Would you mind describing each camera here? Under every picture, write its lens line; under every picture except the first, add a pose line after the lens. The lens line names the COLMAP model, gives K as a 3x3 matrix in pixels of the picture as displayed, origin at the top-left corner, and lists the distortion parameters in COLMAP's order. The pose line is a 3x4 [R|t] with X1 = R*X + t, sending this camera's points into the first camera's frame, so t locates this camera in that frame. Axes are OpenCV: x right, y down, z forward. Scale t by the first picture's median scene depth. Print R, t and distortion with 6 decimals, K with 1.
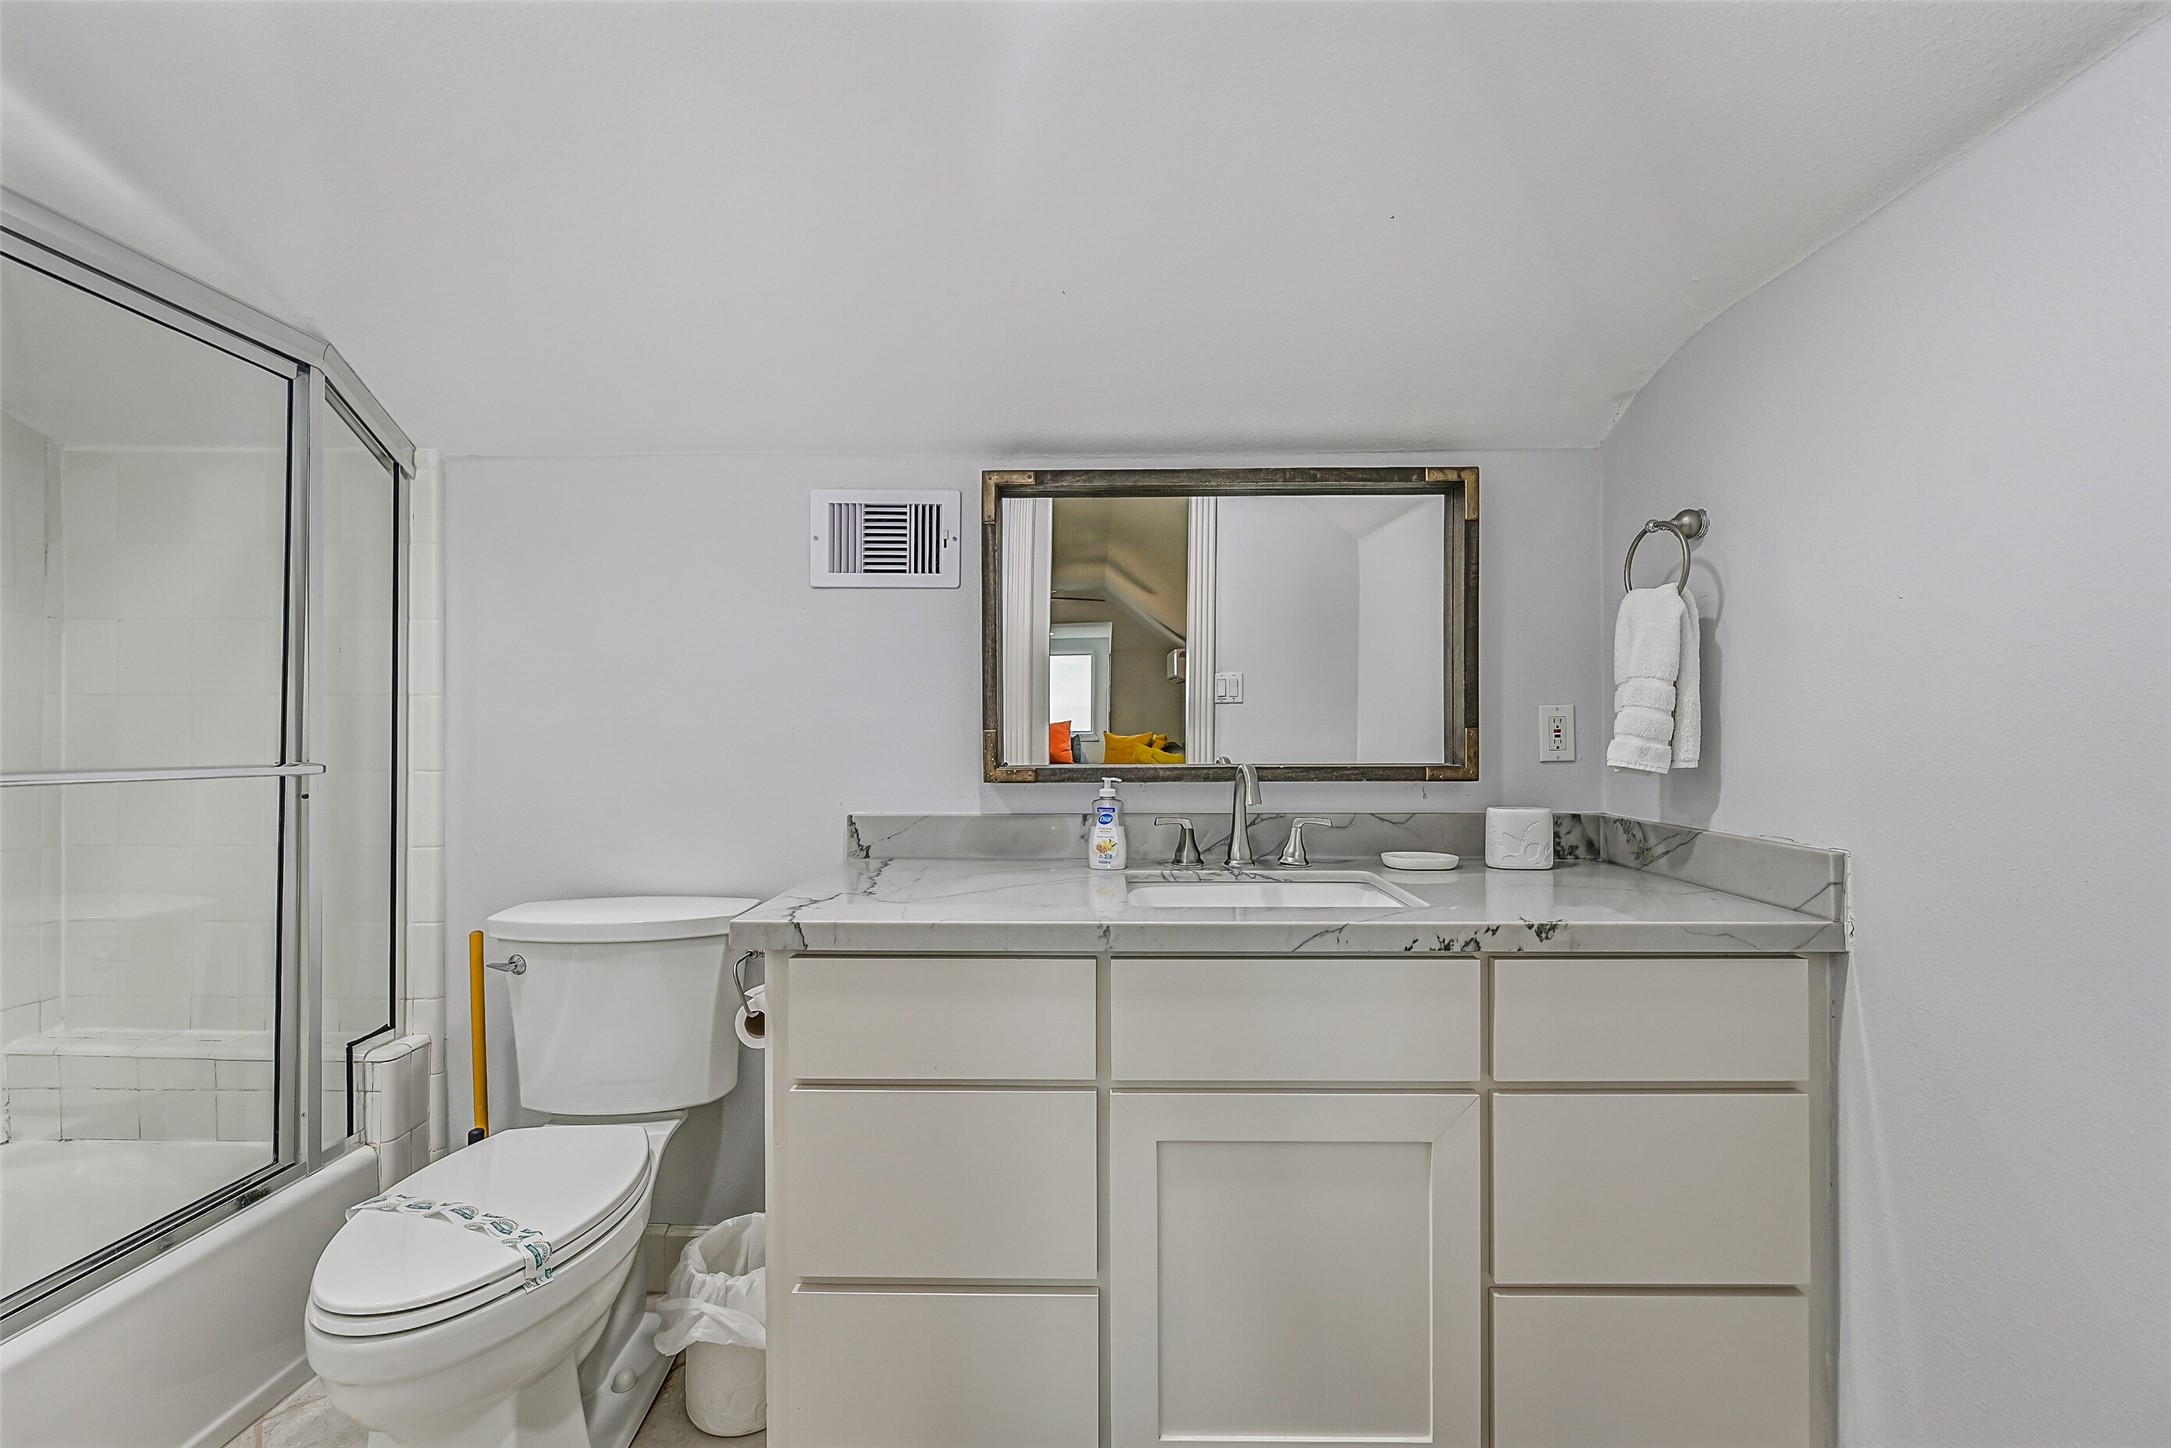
lens RADIAL K [[871.6, 0, 1085.6], [0, 871.6, 731.1], [0, 0, 1]] dist [-0.001395, -0.000039]
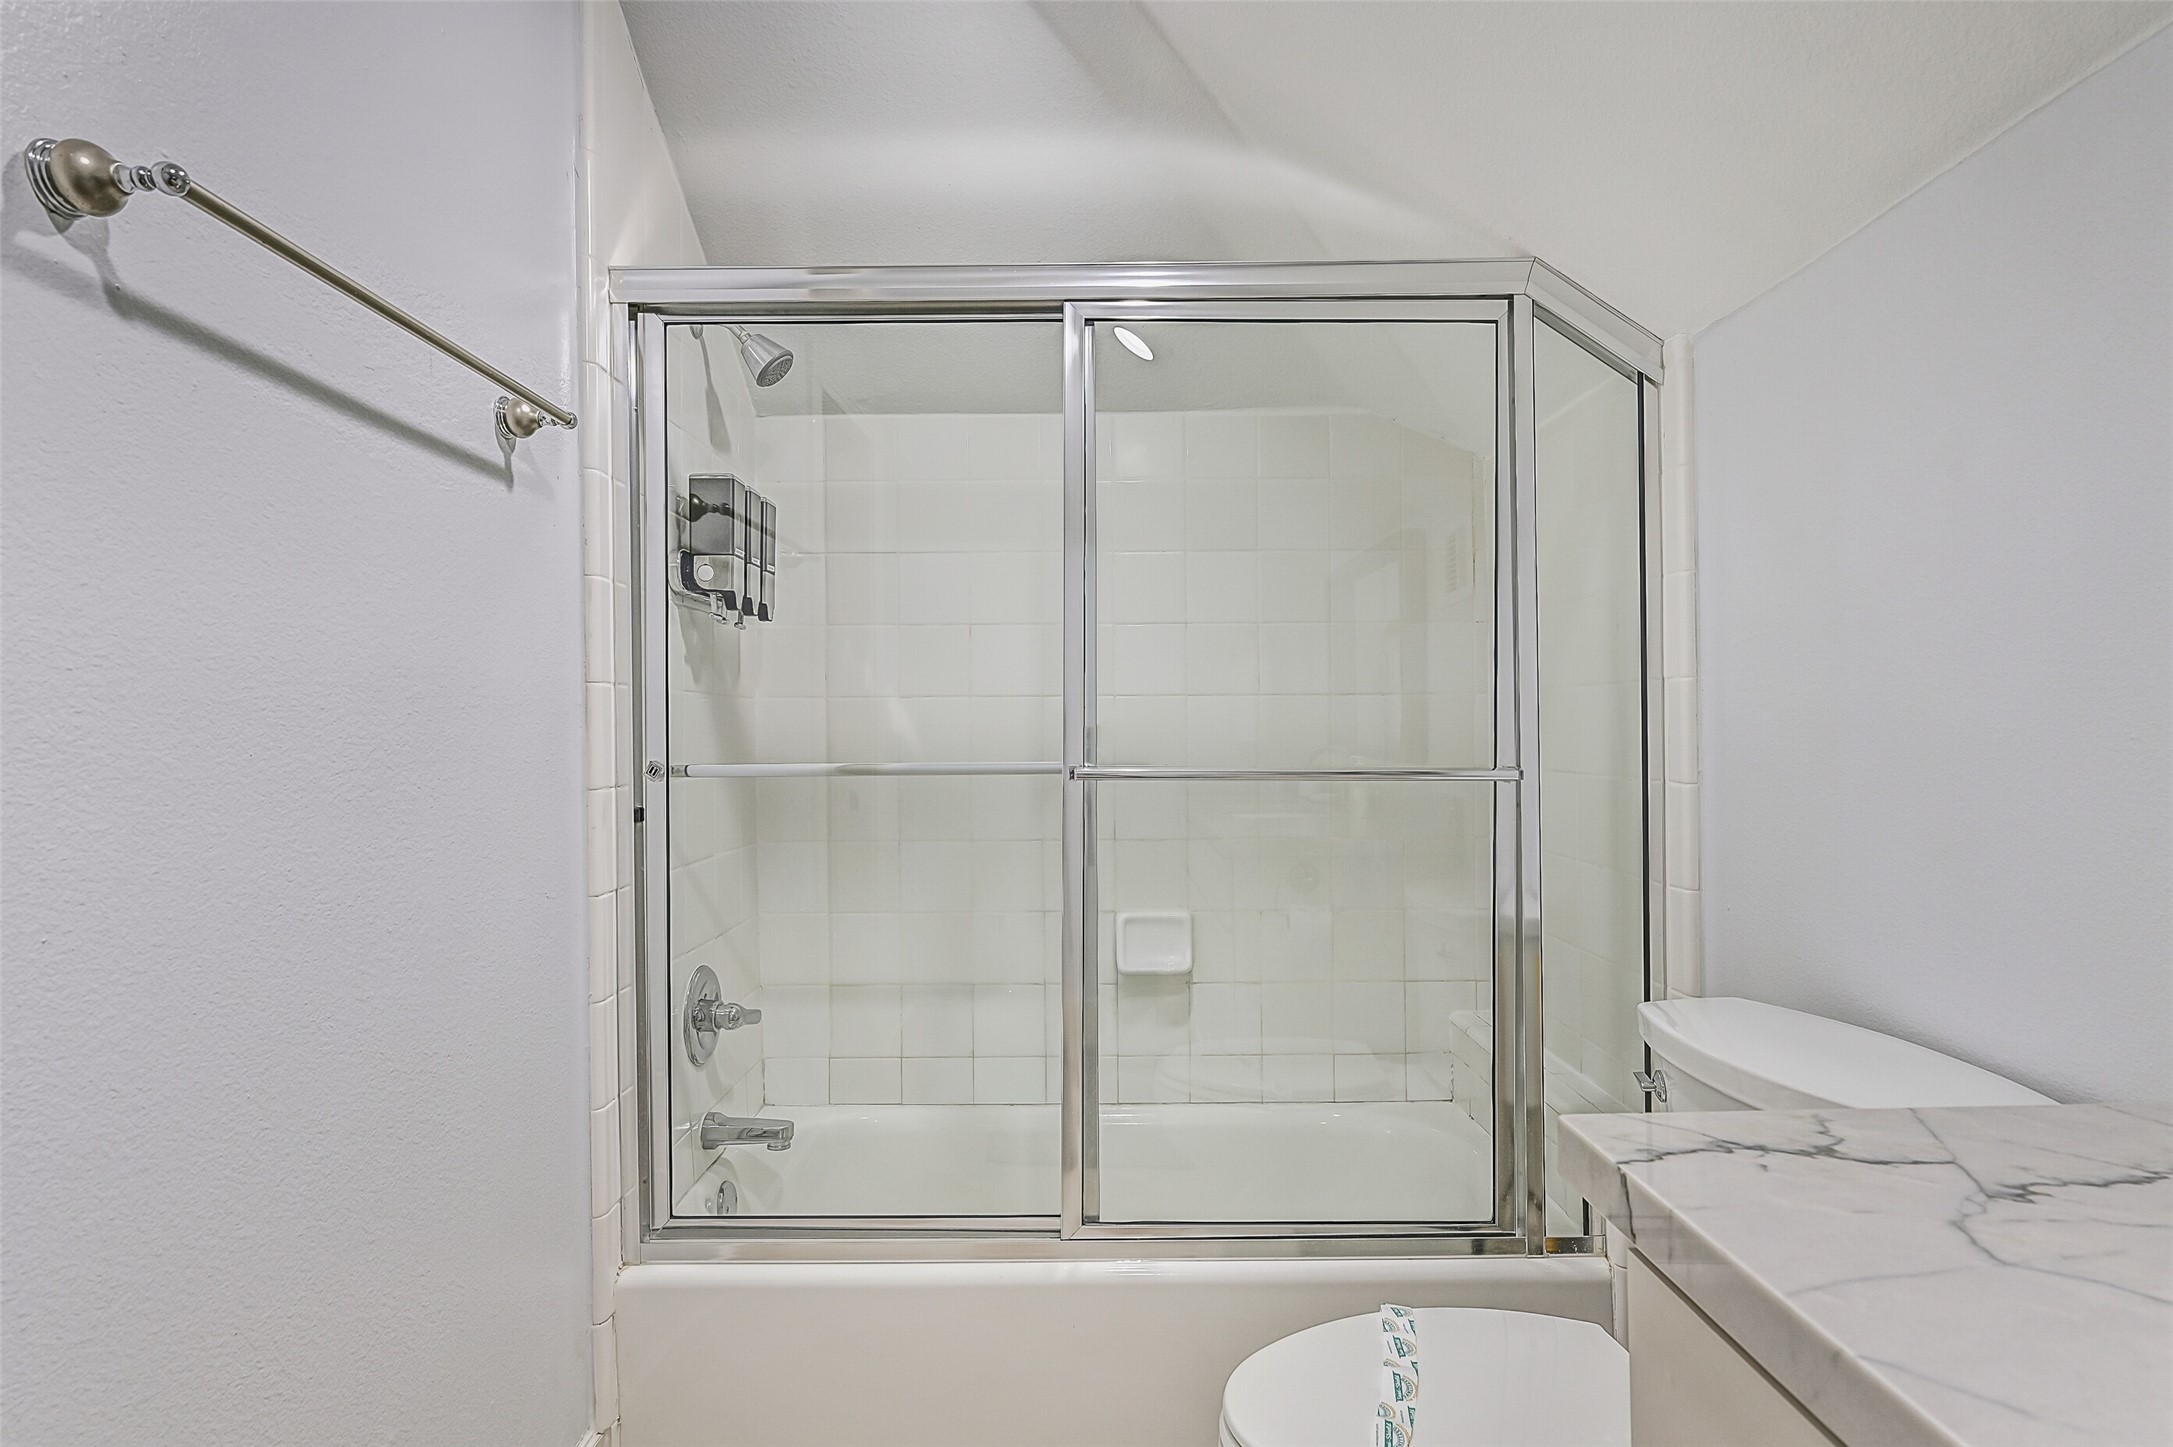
lens RADIAL K [[1102.5, 0, 1083.8], [0, 1102.5, 724.7], [0, 0, 1]] dist [0.000022, 0.000039]
pose [[0.023567, 0.000634, -0.999722, 0.147426], [0.011183, 0.999937, 0.000897, -0.008894], [0.999660, -0.011201, 0.023558, 0.490924]]
